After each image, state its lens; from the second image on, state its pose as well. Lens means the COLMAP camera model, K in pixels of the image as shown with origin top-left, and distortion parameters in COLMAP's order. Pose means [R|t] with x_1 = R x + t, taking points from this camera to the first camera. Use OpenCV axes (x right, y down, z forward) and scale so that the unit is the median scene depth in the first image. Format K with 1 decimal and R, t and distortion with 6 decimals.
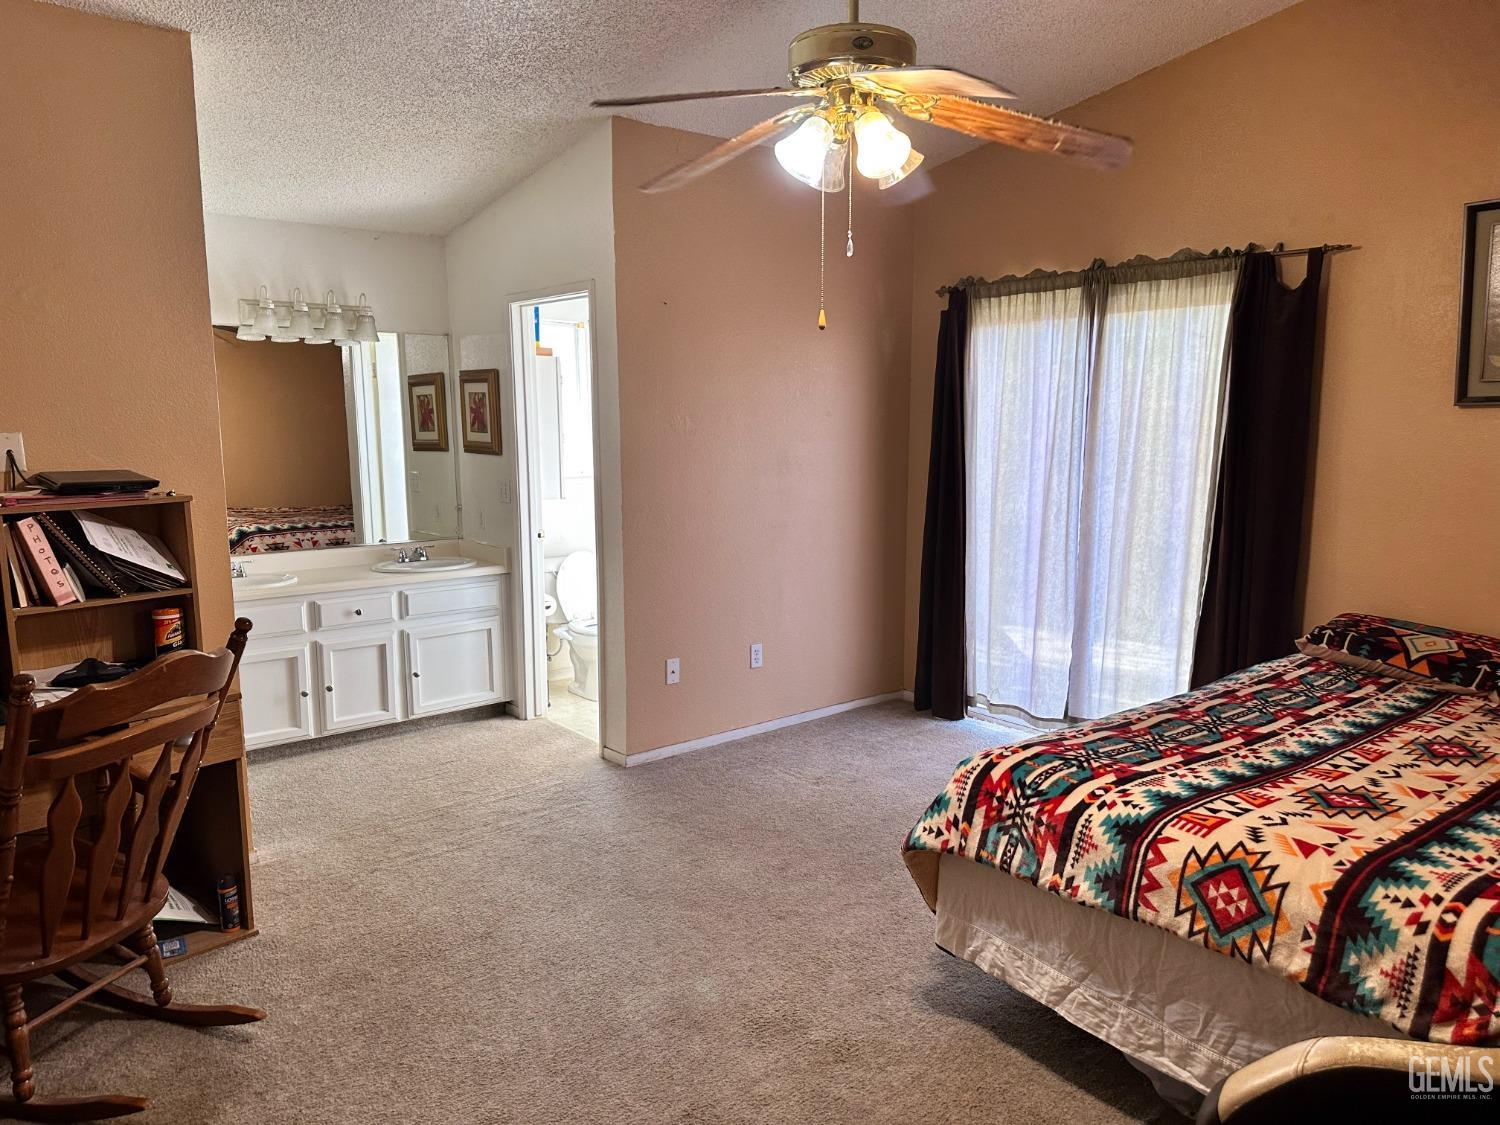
lens RADIAL K [[1054.8, 0, 750.0], [0, 1054.8, 562.5], [0, 0, 1]] dist [0.215148, -0.438988]
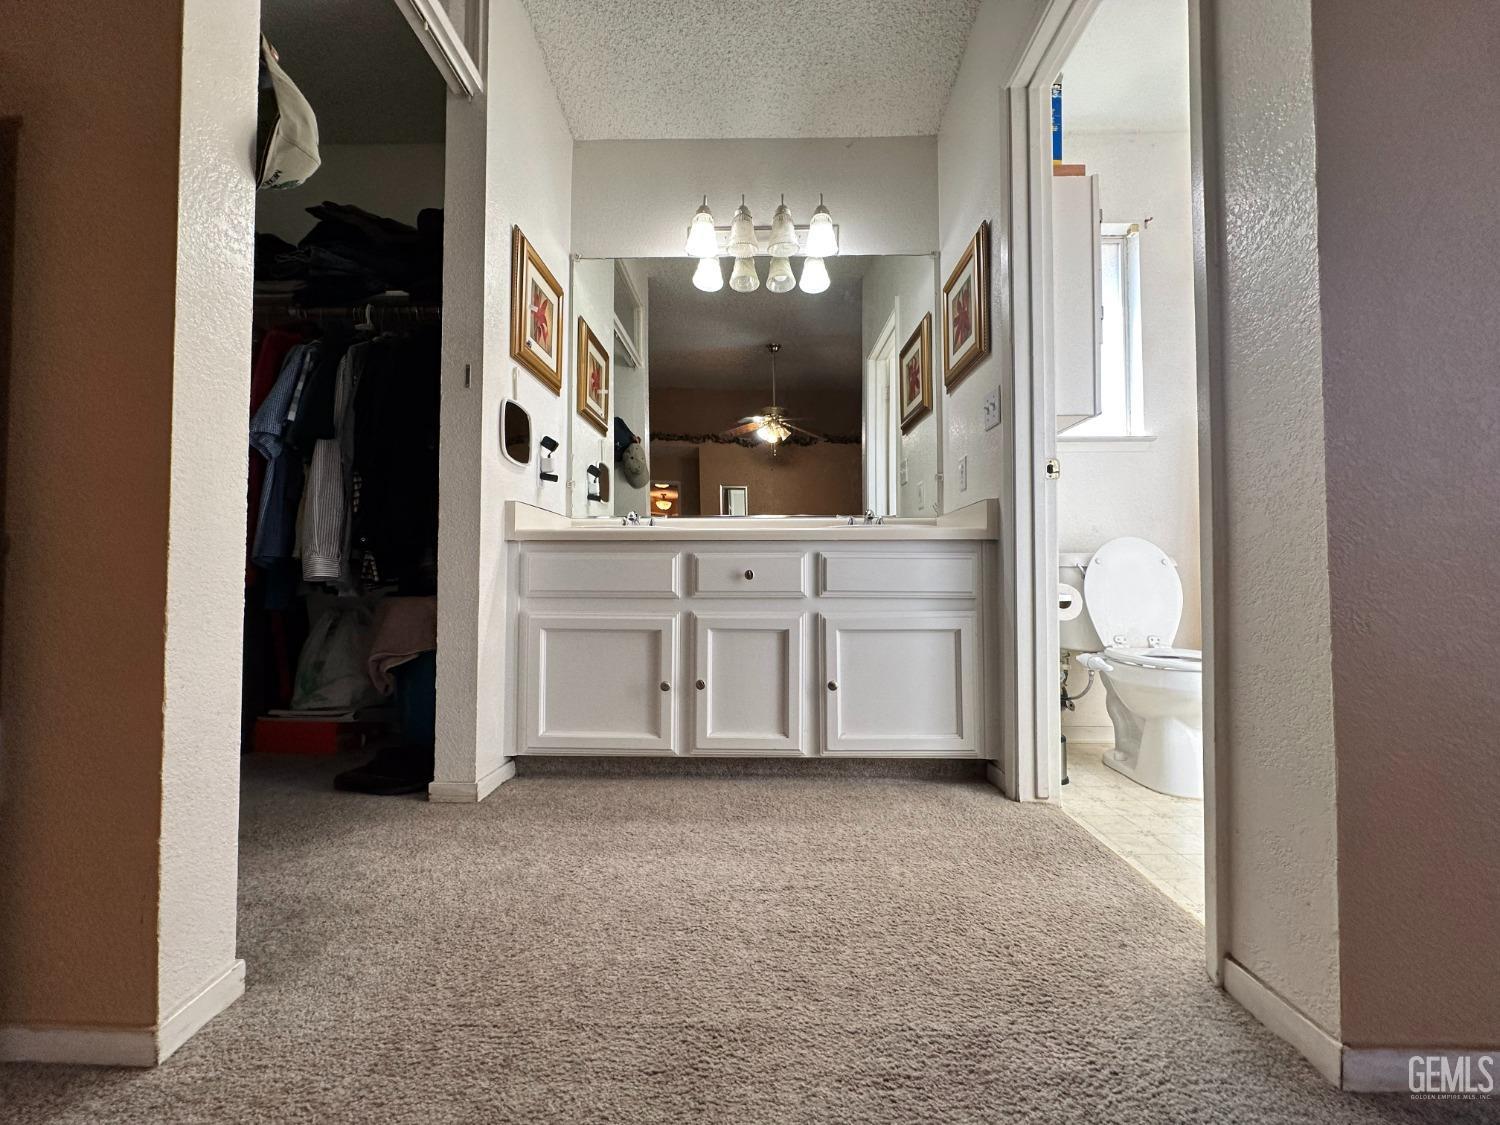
lens RADIAL K [[596.6, 0, 750.0], [0, 596.6, 562.5], [0, 0, 1]] dist [-0.000698, -0.000047]
pose [[0.762674, -0.014379, -0.646624, -0.119354], [-0.095402, 0.986316, -0.134457, 0.084514], [0.639709, 0.164236, 0.750866, 0.690904]]
